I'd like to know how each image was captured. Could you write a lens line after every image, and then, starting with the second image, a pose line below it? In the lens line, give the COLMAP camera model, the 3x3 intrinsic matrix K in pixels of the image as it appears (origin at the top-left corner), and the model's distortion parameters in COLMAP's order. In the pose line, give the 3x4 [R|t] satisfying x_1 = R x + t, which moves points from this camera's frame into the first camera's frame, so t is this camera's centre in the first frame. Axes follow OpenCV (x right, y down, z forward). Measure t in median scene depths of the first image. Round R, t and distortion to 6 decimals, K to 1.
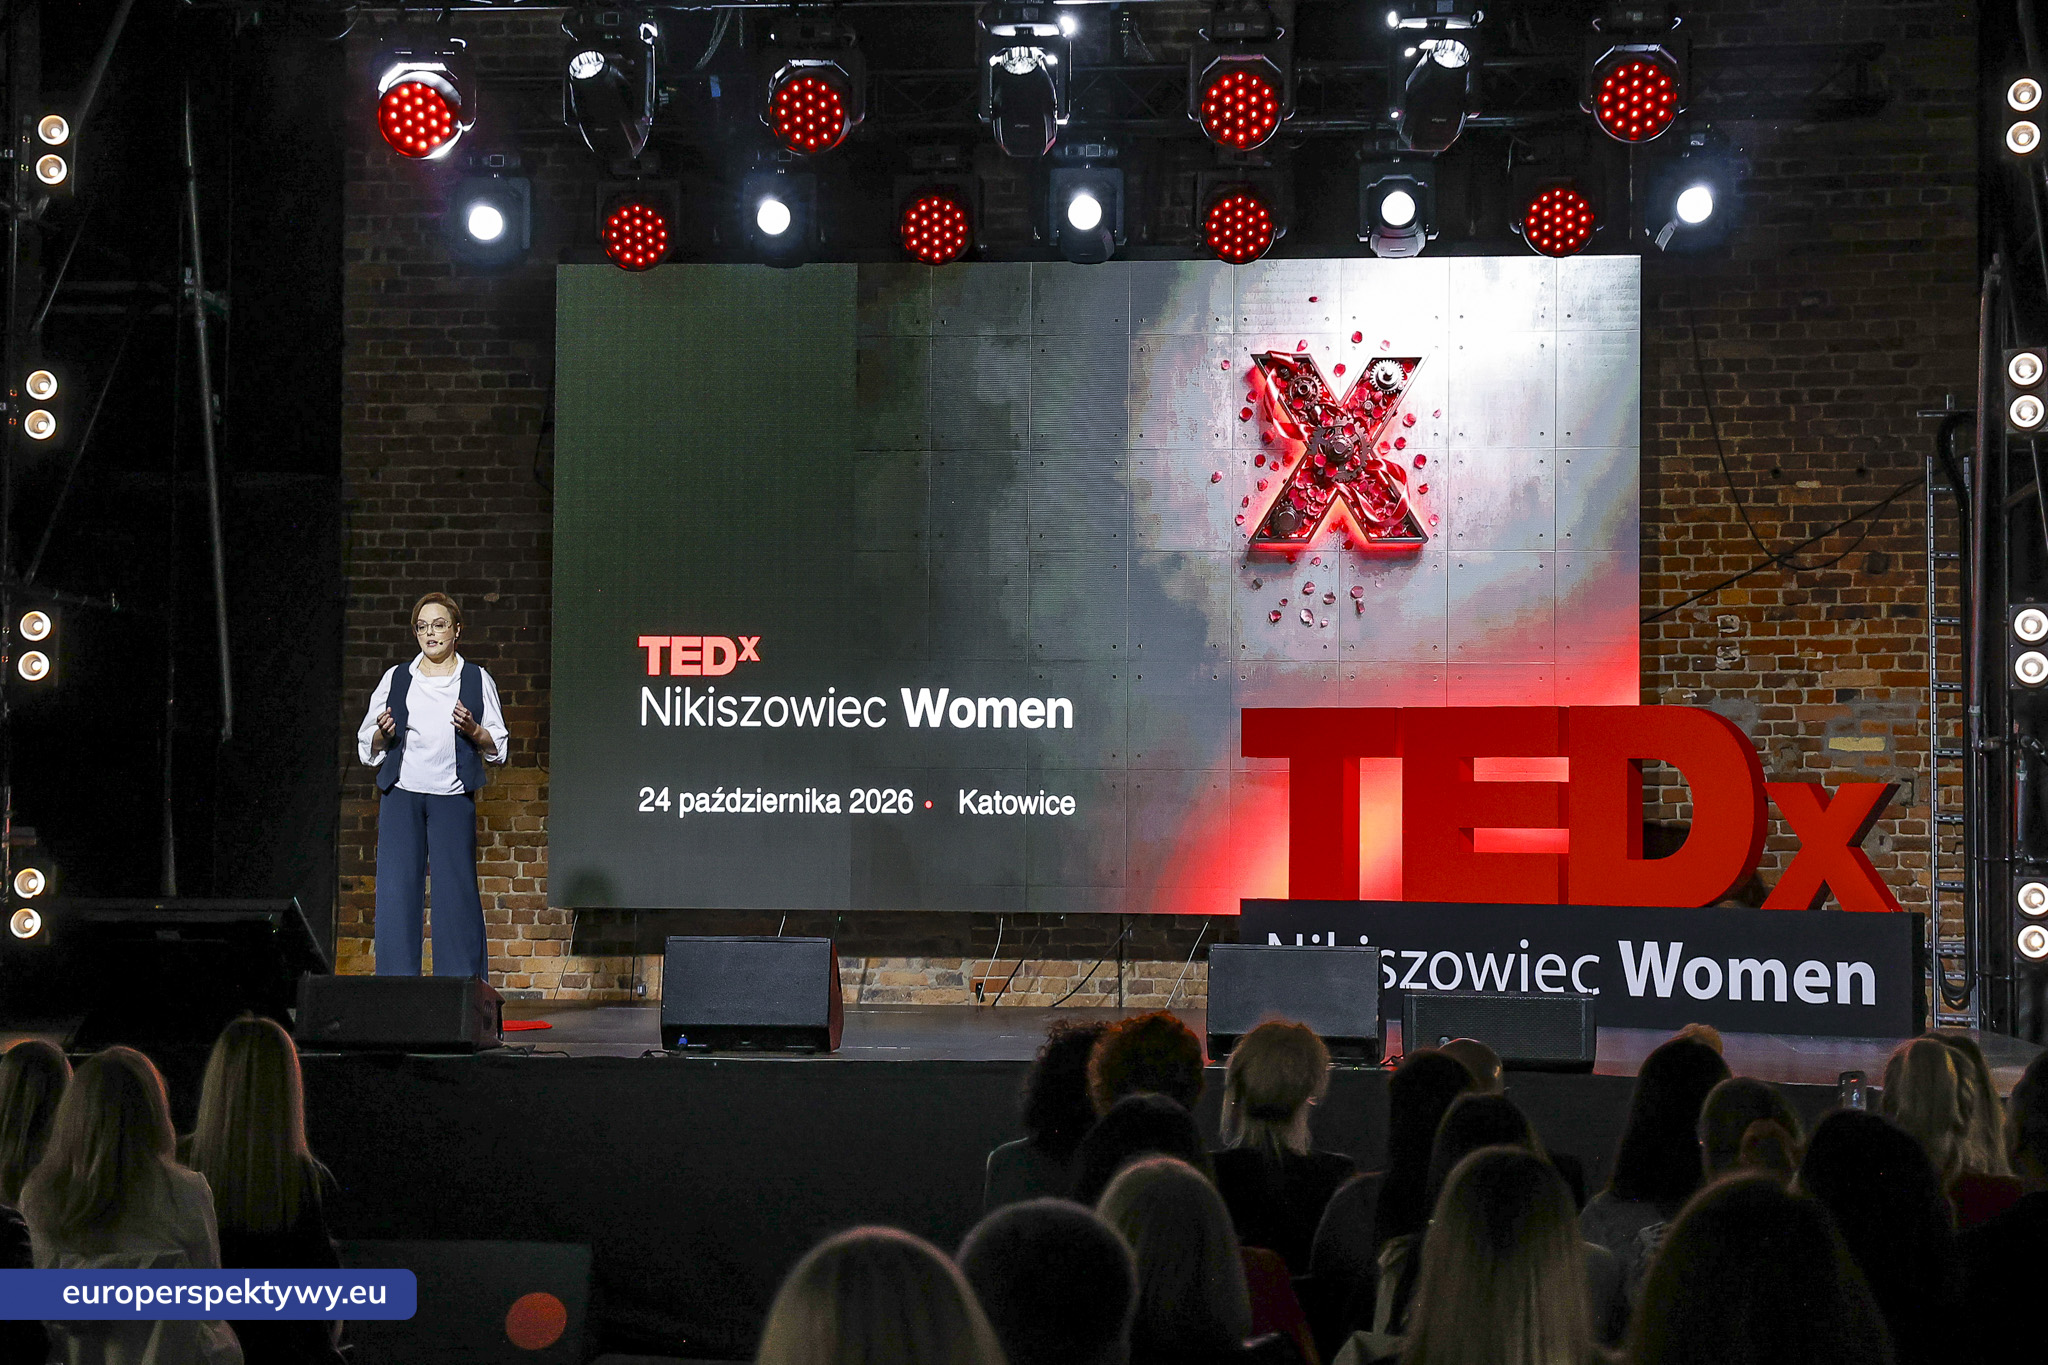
lens RADIAL K [[4156.4, 0, 950.0], [0, 4156.4, 610.1], [0, 0, 1]] dist [0.257377, 0.000000]
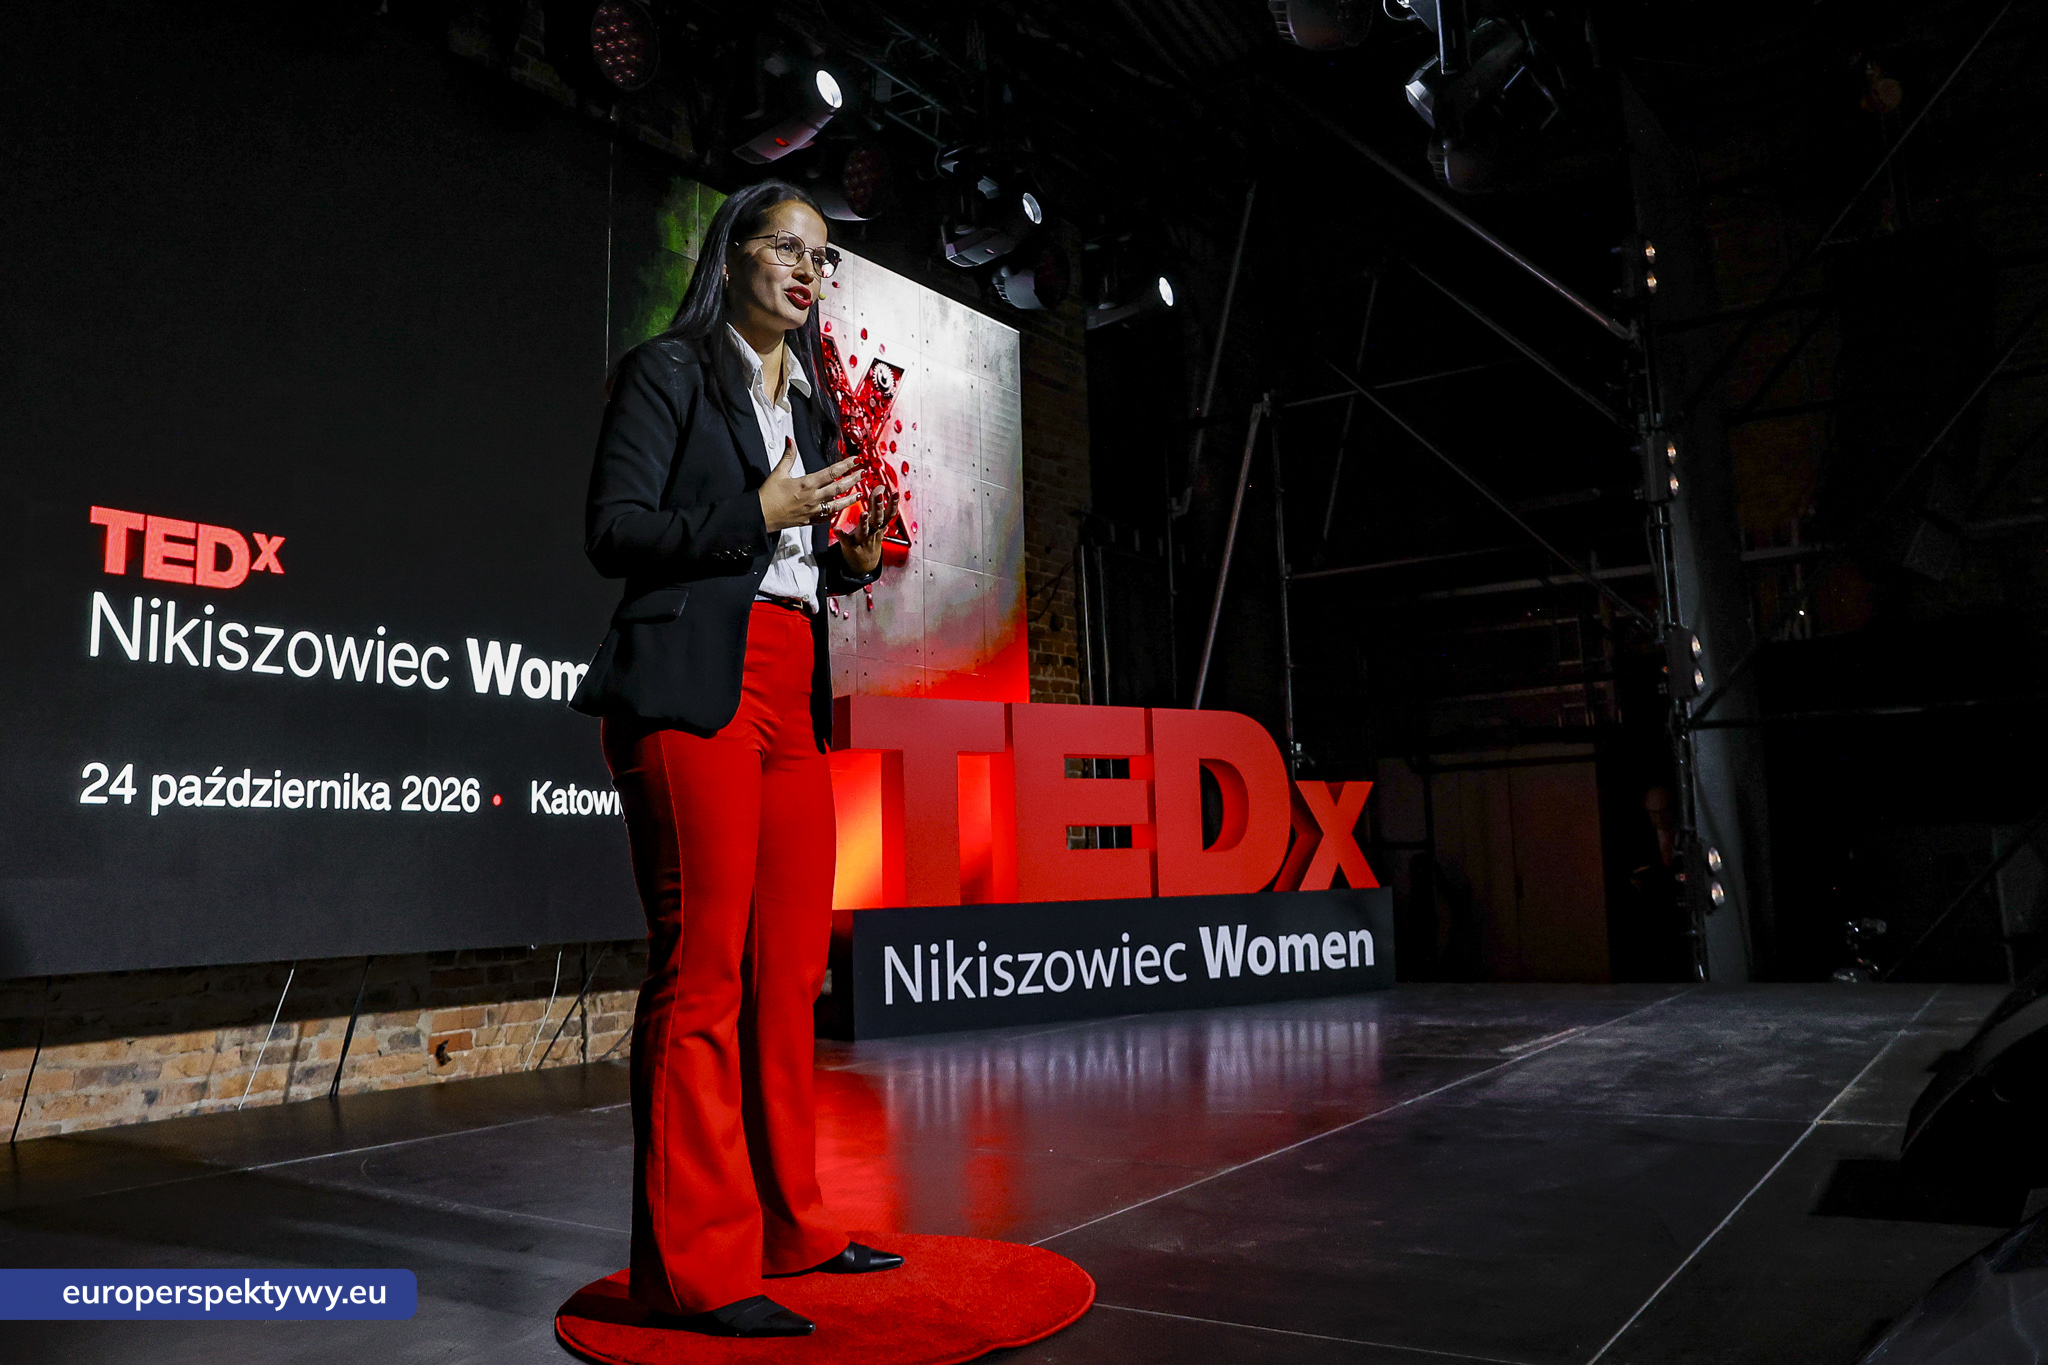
lens RADIAL K [[1635.2, 0, 1078.9], [0, 1635.2, 663.3], [0, 0, 1]] dist [-0.077385, 0.072244]
pose [[0.425510, 0.094372, 0.900020, -0.219376], [-0.017944, 0.995232, -0.095872, 0.048227], [-0.904776, 0.024645, 0.425174, 0.786417]]
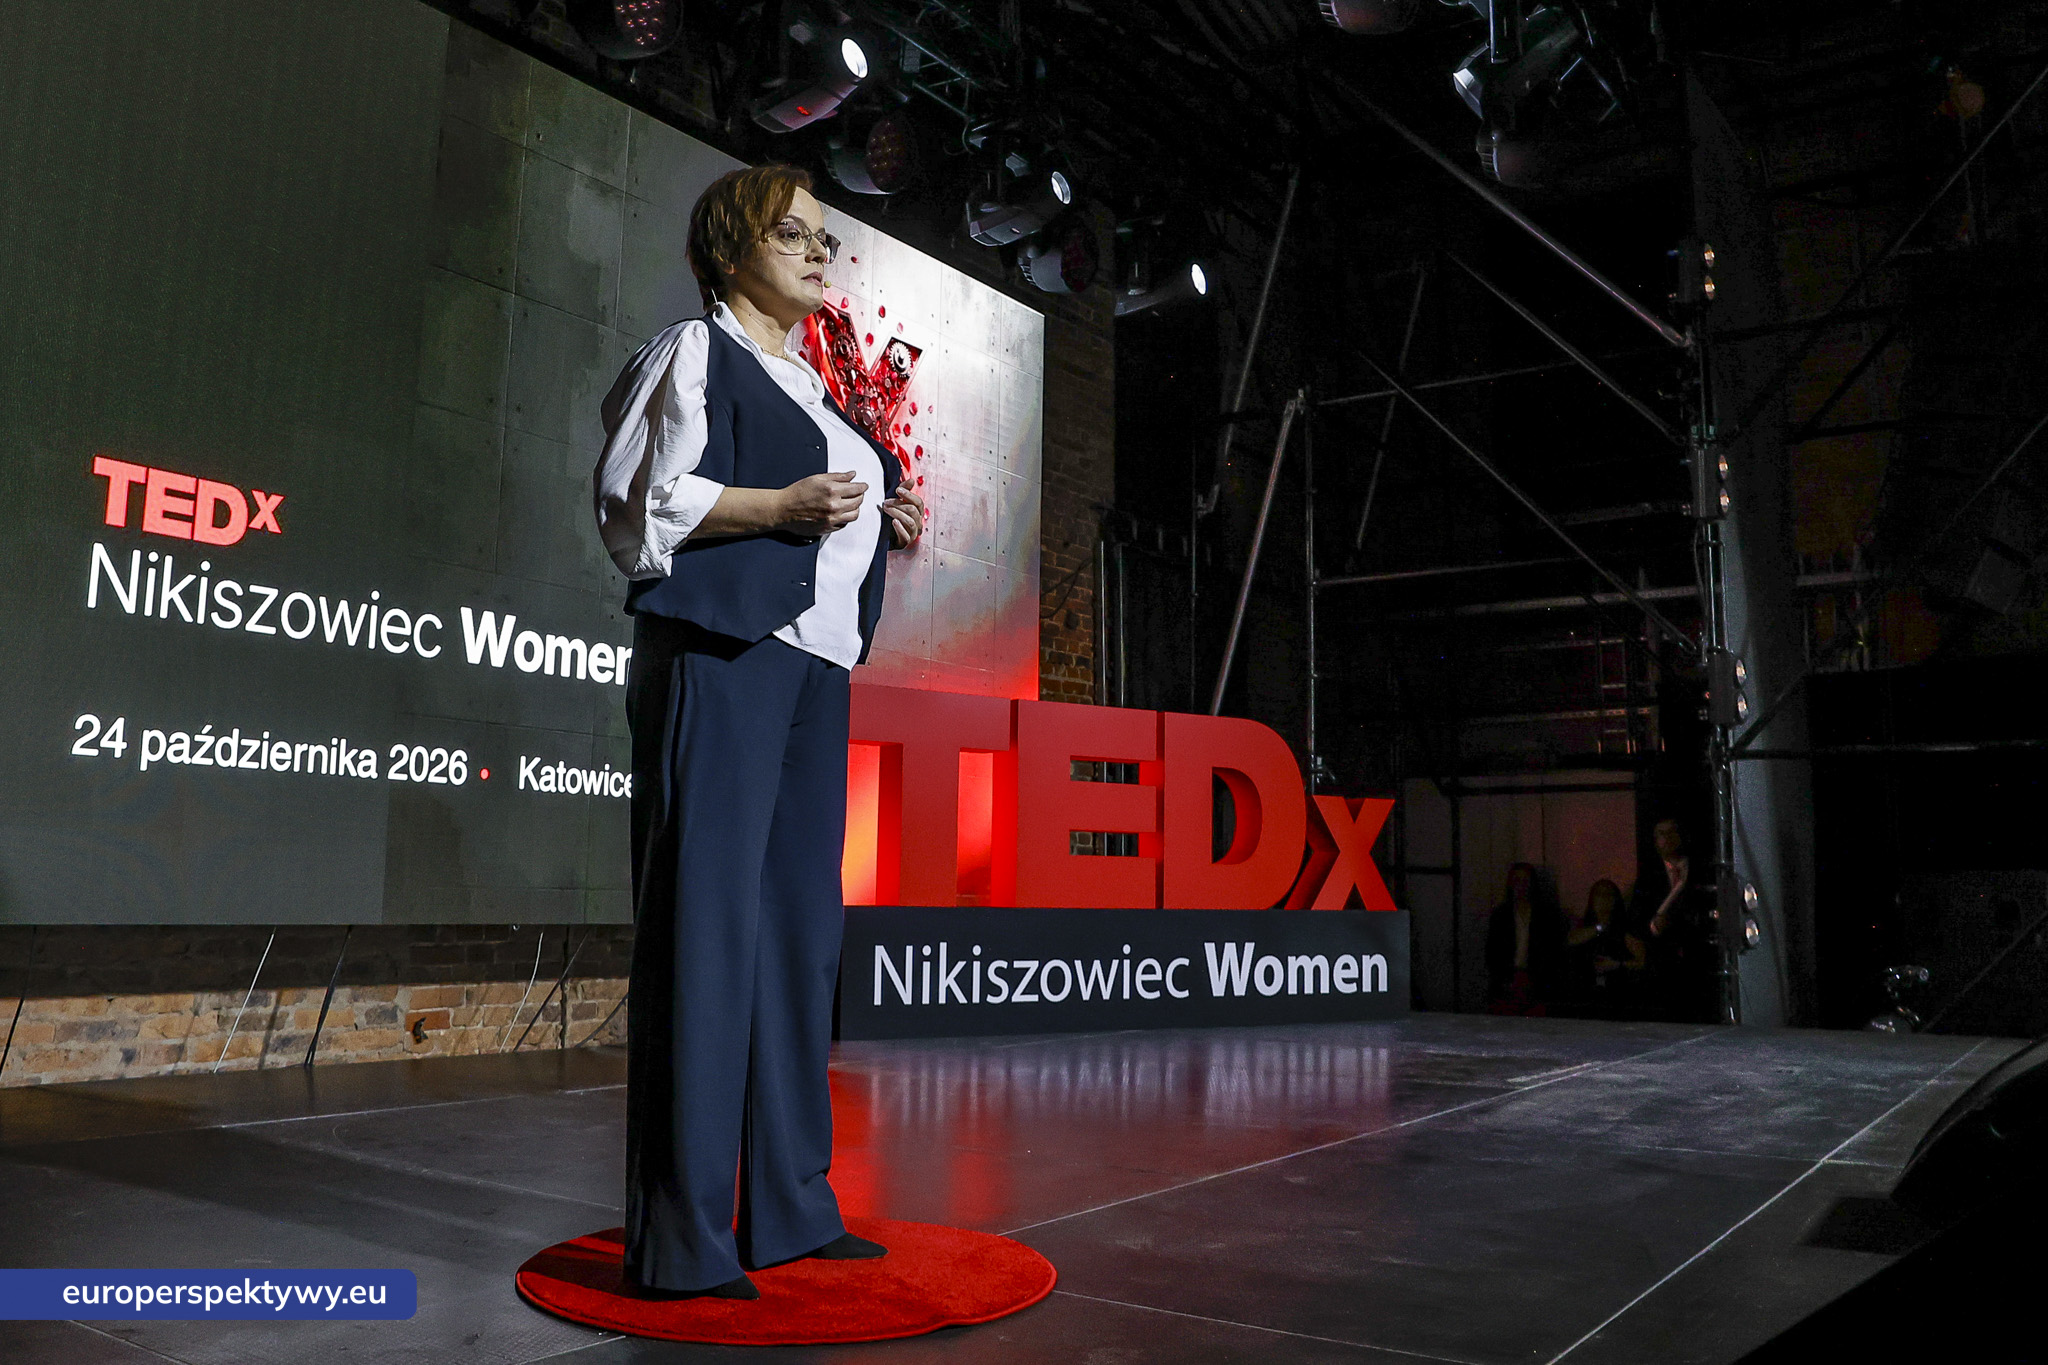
lens RADIAL K [[1731.2, 0, 1044.7], [0, 1731.2, 666.5], [0, 0, 1]] dist [-0.092066, 0.067710]
pose [[0.451834, 0.114740, 0.884692, -0.223592], [-0.062535, 0.993328, -0.096891, 0.050882], [-0.889907, -0.011546, 0.455995, 0.780876]]
